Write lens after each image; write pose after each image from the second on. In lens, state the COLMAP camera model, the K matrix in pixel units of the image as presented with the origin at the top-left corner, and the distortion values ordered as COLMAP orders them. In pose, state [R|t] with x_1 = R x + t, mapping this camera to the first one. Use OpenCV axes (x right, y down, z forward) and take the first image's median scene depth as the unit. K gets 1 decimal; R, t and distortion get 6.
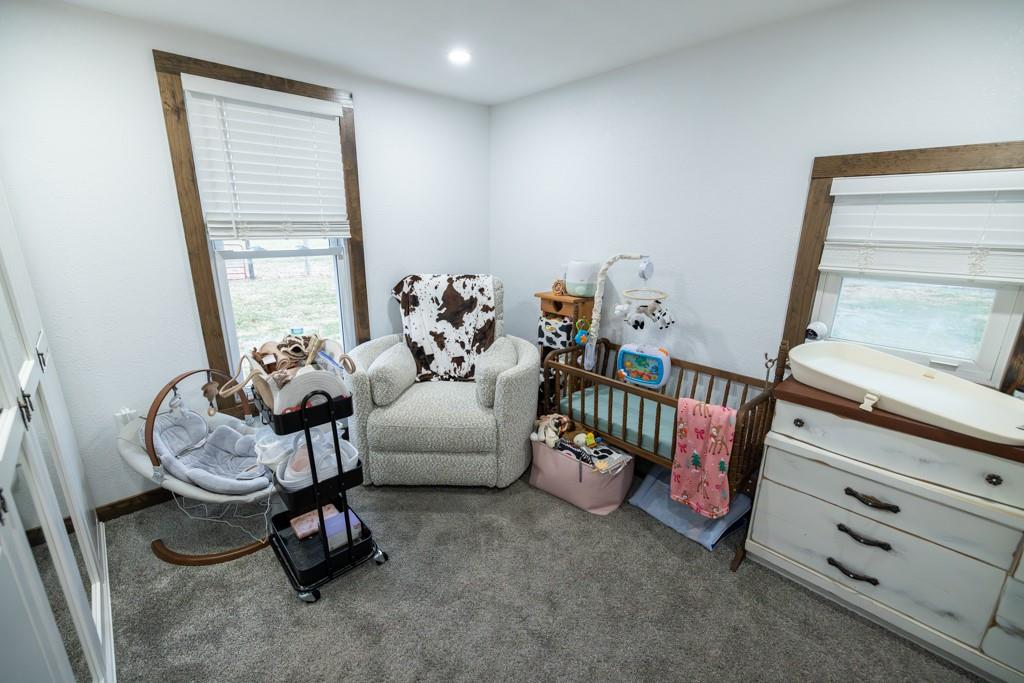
lens RADIAL K [[427.2, 0, 510.6], [0, 427.2, 337.7], [0, 0, 1]] dist [0.000692, 0.000108]
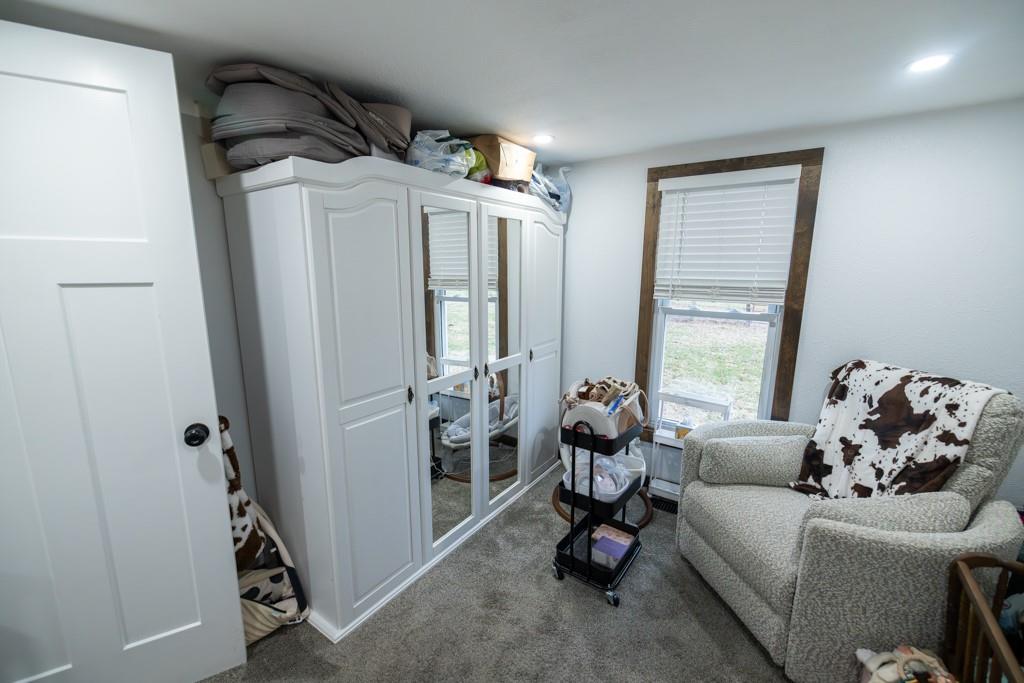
lens RADIAL K [[427.2, 0, 509.3], [0, 427.2, 343.2], [0, 0, 1]] dist [0.000692, 0.000108]
pose [[0.195888, 0.171397, -0.965531, 0.389242], [-0.260478, 0.958331, 0.117273, -0.107604], [0.945399, 0.228528, 0.232370, 0.245802]]
